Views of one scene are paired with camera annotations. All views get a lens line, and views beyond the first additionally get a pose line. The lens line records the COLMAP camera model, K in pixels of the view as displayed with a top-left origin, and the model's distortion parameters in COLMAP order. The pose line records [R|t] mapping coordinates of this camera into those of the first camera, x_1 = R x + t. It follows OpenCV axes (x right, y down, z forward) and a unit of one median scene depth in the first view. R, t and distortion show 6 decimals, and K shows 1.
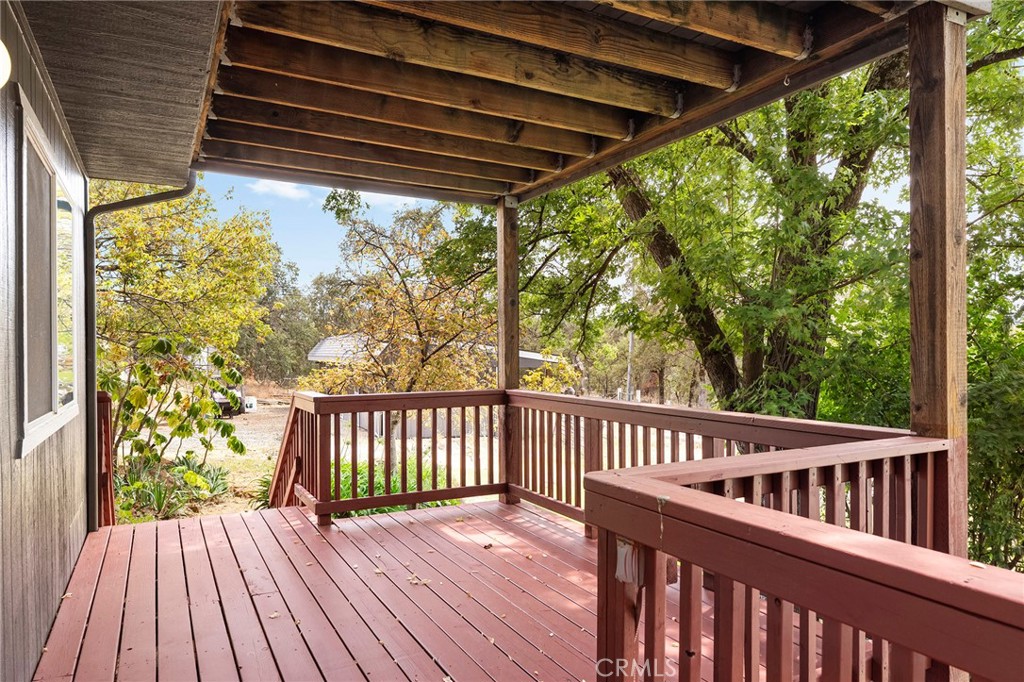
lens RADIAL K [[654.6, 0, 511.3], [0, 654.6, 342.9], [0, 0, 1]] dist [-0.000449, -0.000079]
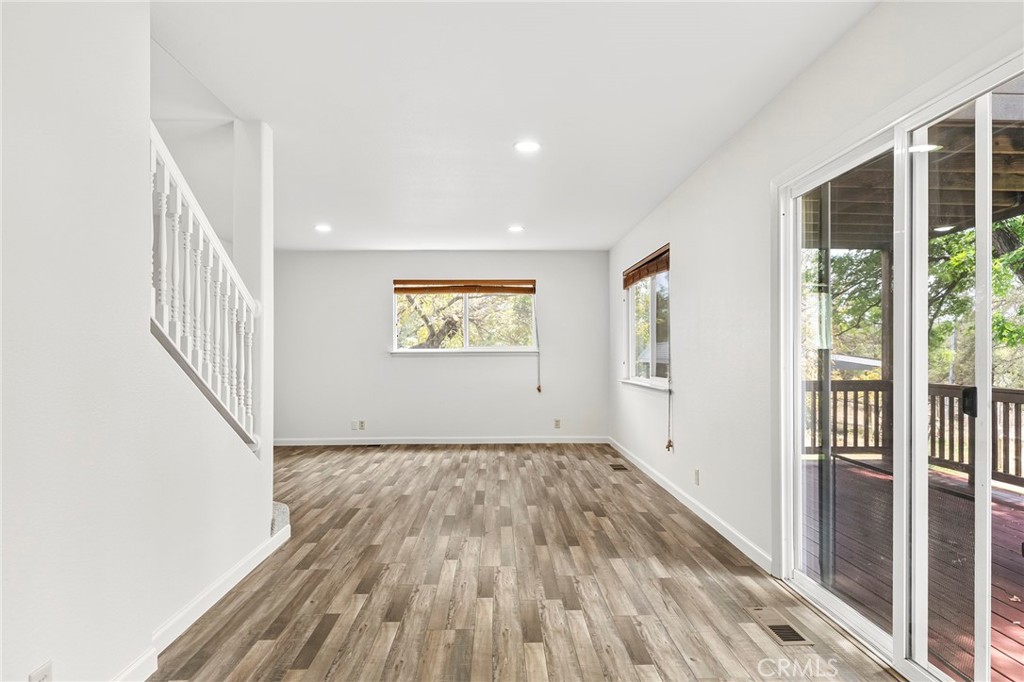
lens RADIAL K [[566.7, 0, 512.0], [0, 566.7, 358.5], [0, 0, 1]] dist [-0.002824, 0.000824]
pose [[0.892238, 0.013078, -0.451376, -0.187872], [-0.004028, 0.999771, 0.021003, 0.000535], [0.451548, -0.016922, 0.892087, -0.466040]]
